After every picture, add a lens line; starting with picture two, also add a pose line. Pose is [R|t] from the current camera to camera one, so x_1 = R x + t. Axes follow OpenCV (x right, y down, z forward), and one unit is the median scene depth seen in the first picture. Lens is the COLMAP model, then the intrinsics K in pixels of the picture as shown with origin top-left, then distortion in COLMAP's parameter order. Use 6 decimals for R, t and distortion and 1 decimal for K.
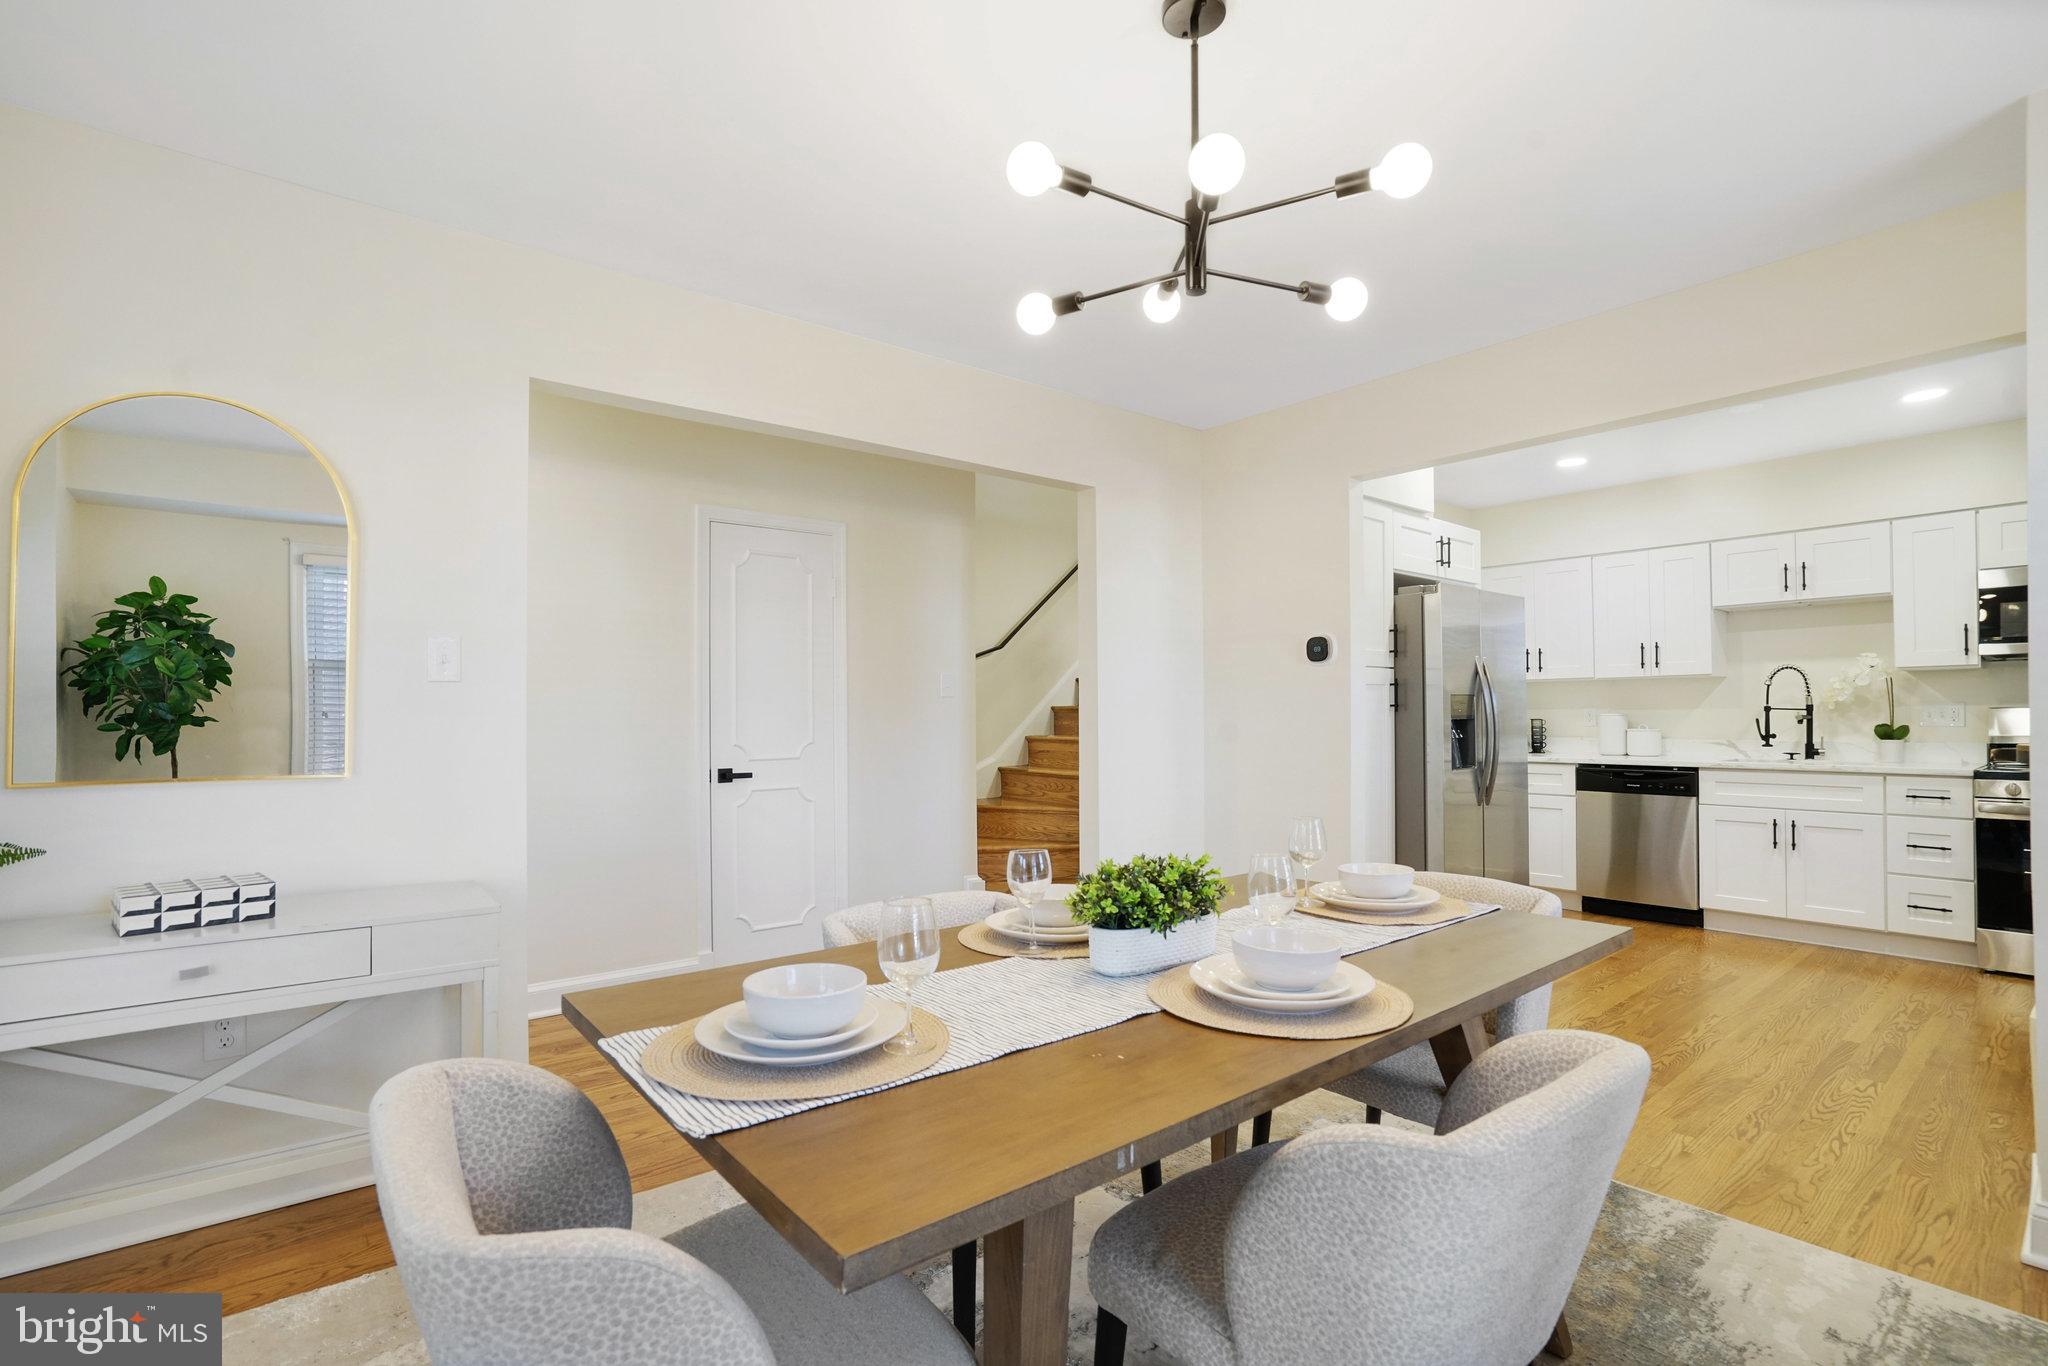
lens RADIAL K [[934.4, 0, 1021.6], [0, 934.4, 697.5], [0, 0, 1]] dist [-0.003859, 0.000938]
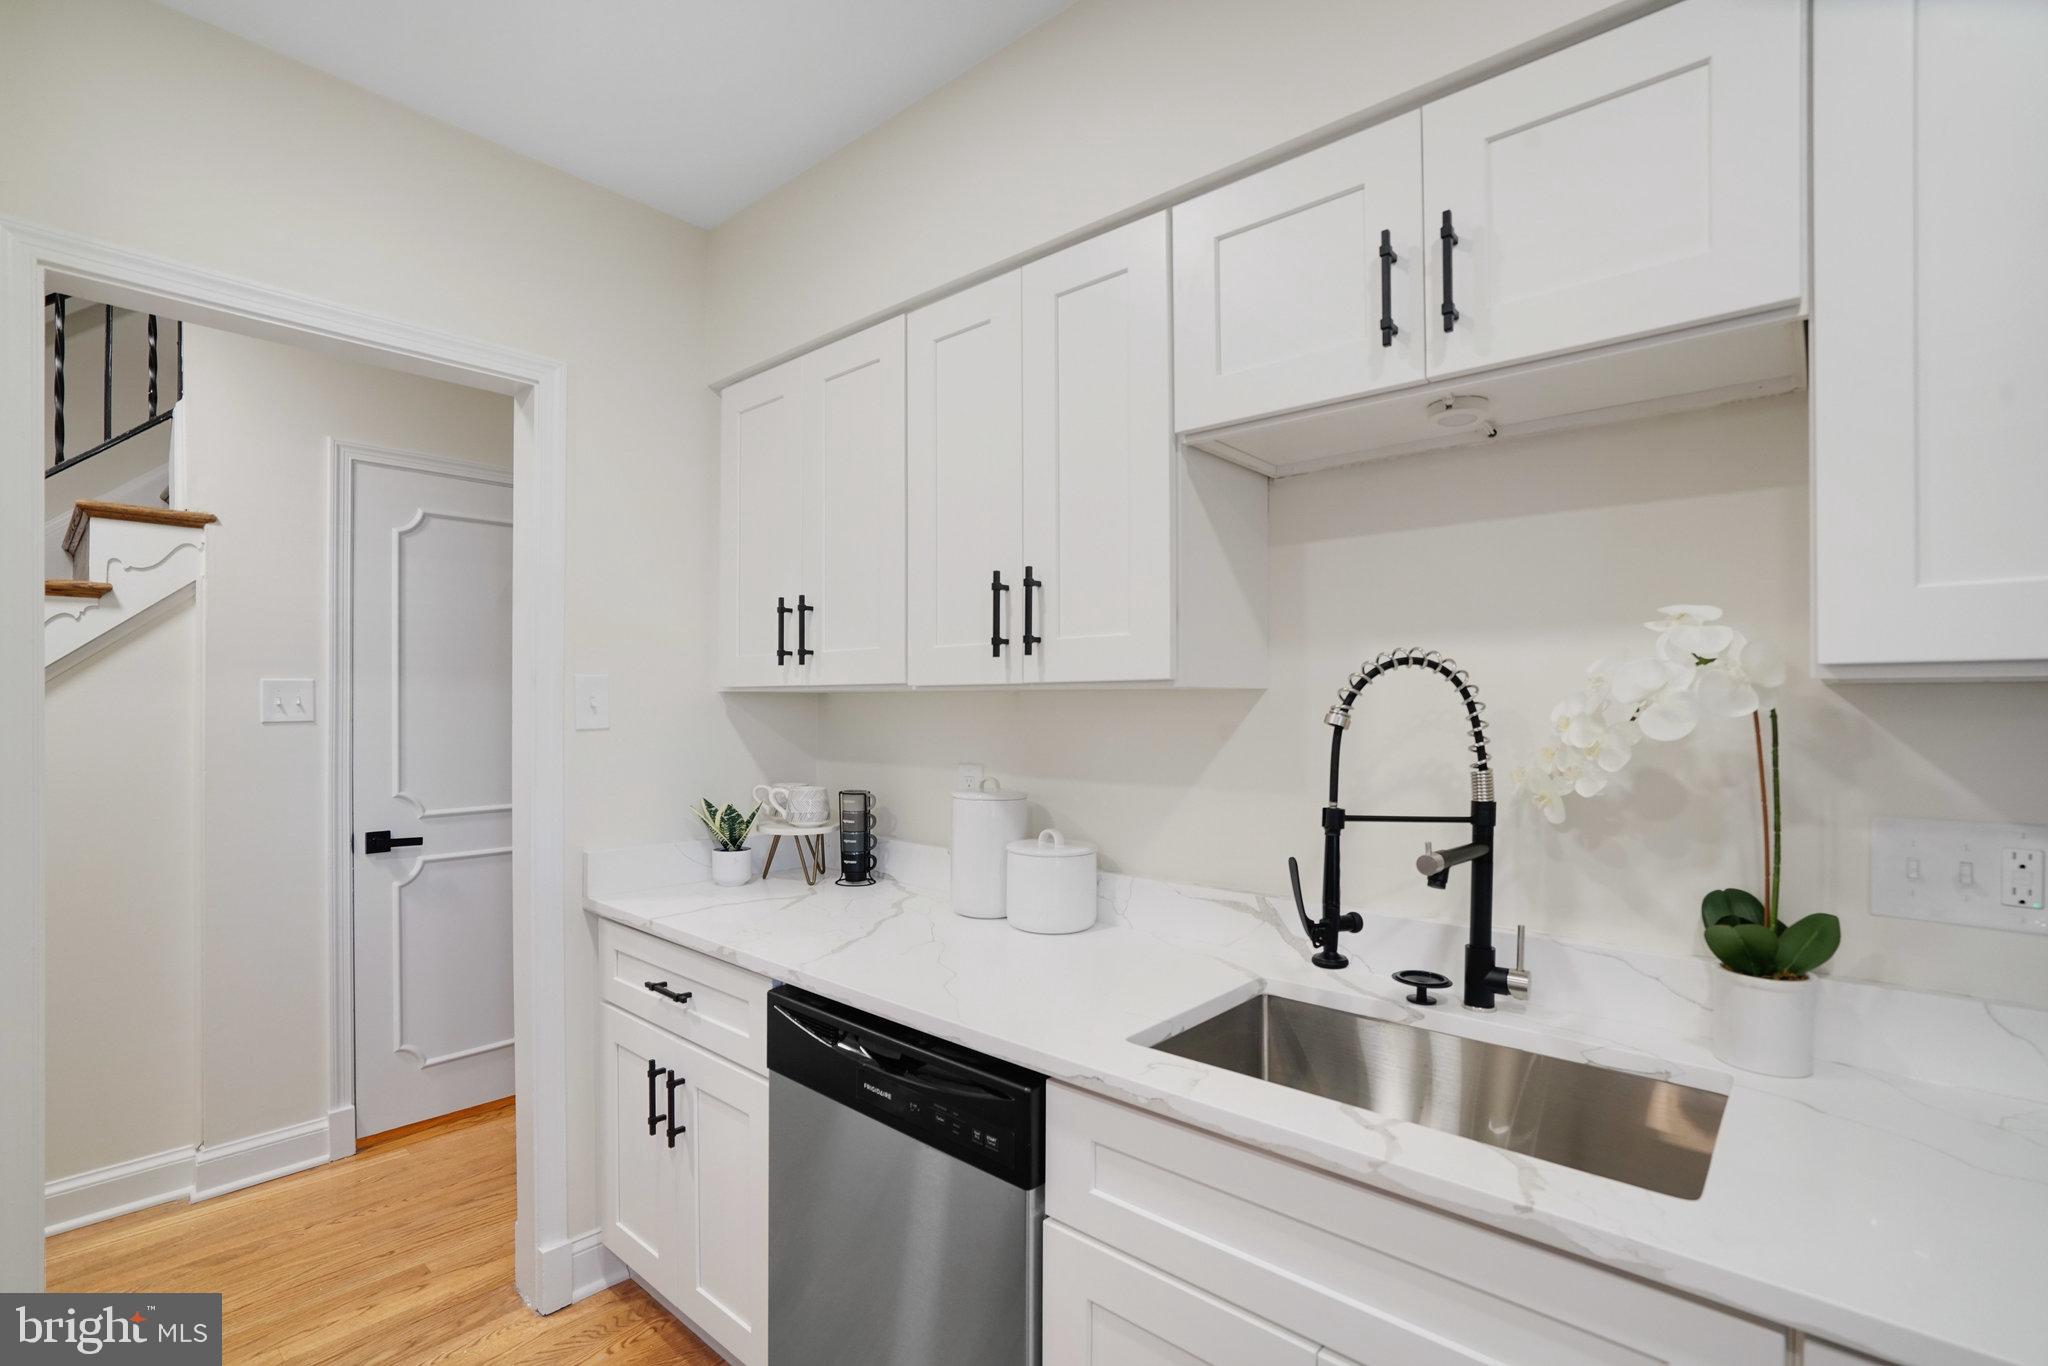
lens RADIAL K [[934.4, 0, 1027.8], [0, 934.4, 691.7], [0, 0, 1]] dist [-0.003859, 0.000938]
pose [[0.988389, 0.015973, 0.151105, 0.677313], [-0.016679, 0.999855, 0.003408, -0.022511], [-0.151028, -0.005889, 0.988512, 0.758149]]
